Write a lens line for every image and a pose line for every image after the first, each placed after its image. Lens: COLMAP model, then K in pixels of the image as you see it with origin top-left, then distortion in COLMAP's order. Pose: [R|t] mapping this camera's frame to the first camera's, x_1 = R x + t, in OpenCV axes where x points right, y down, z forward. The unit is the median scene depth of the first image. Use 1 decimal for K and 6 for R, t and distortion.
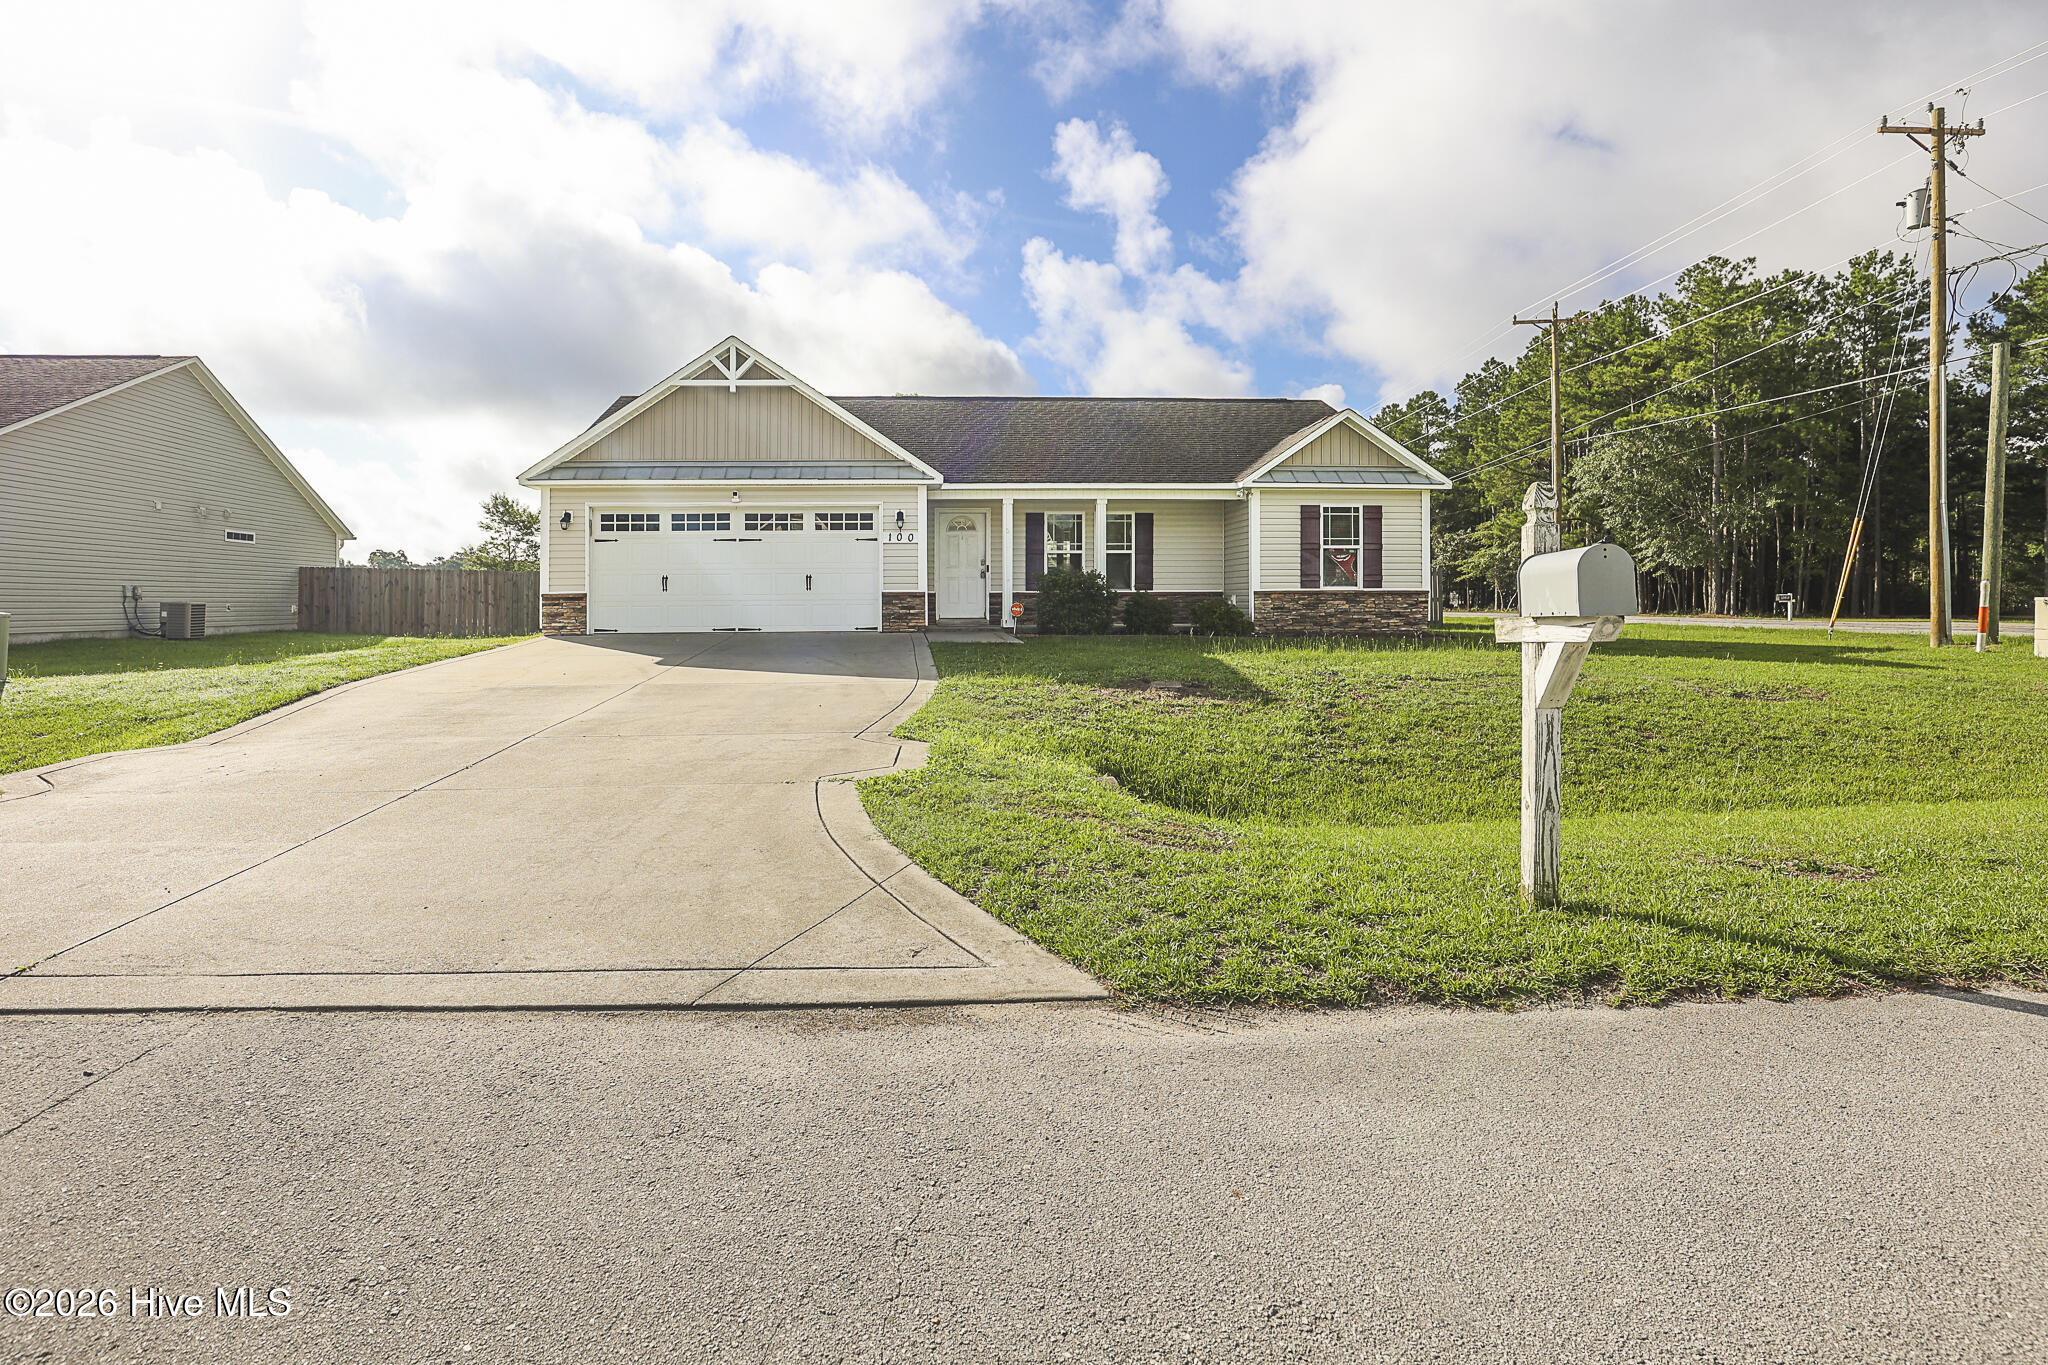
lens RADIAL K [[1015.1, 0, 943.3], [0, 1015.1, 652.0], [0, 0, 1]] dist [-0.041609, 0.003913]
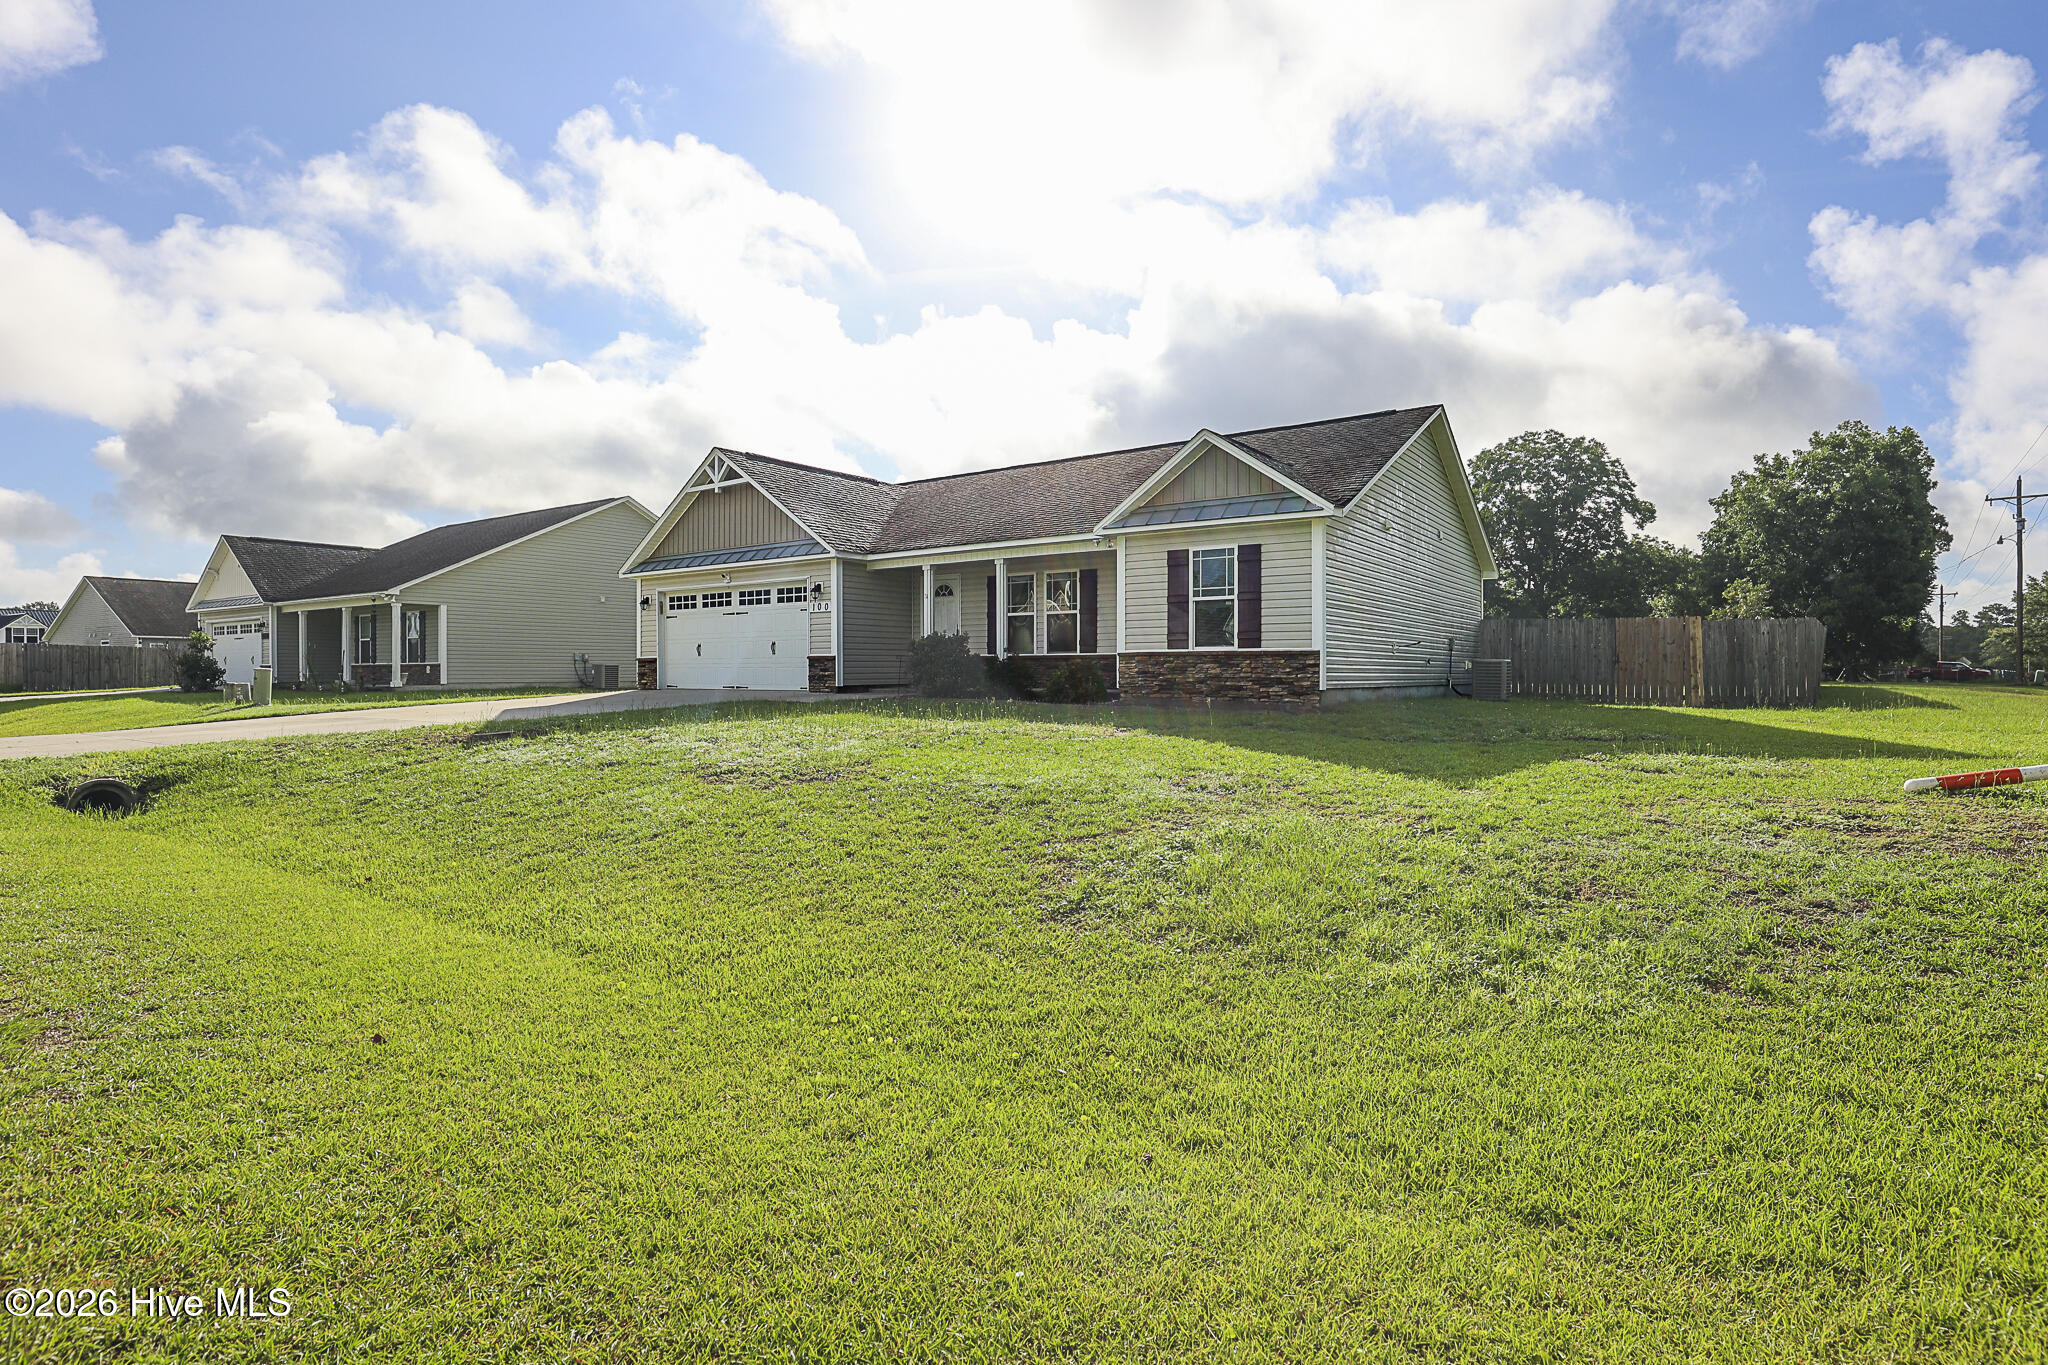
lens RADIAL K [[992.9, 0, 1036.8], [0, 992.9, 714.3], [0, 0, 1]] dist [-0.038122, 0.007204]
pose [[0.788106, 0.031965, -0.614709, 0.779960], [-0.034638, 0.999371, 0.007559, -0.011195], [0.614564, 0.015335, 0.788718, 0.278607]]
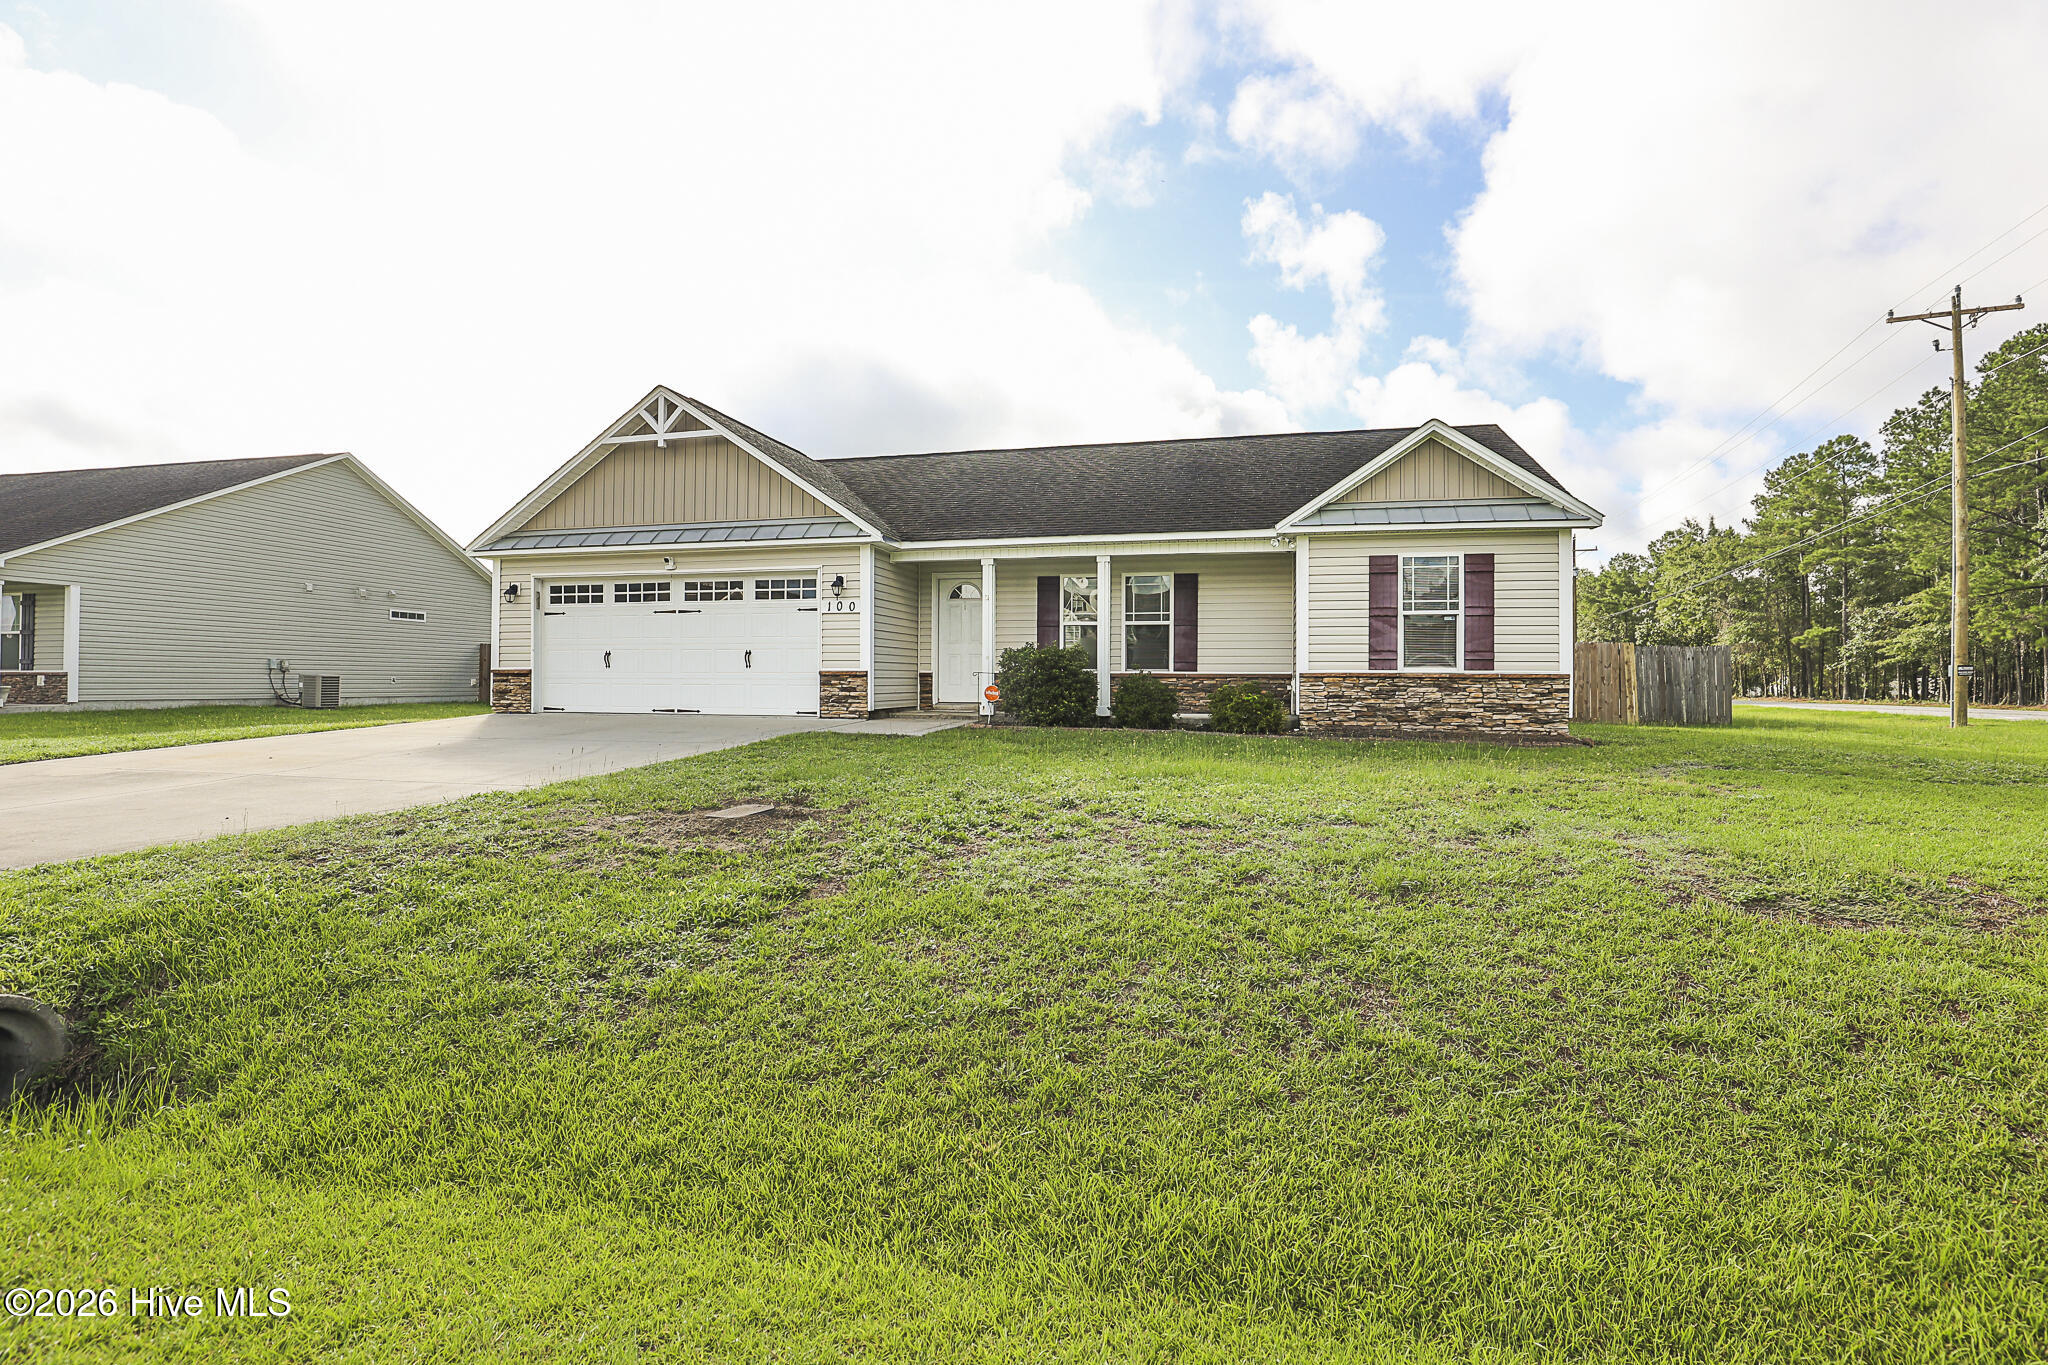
lens RADIAL K [[992.9, 0, 945.1], [0, 992.9, 703.5], [0, 0, 1]] dist [-0.038122, 0.007204]
pose [[0.949796, 0.018004, -0.312352, 0.287041], [-0.026828, 0.999352, -0.023977, -0.013671], [0.311718, 0.031153, 0.949664, 0.232210]]
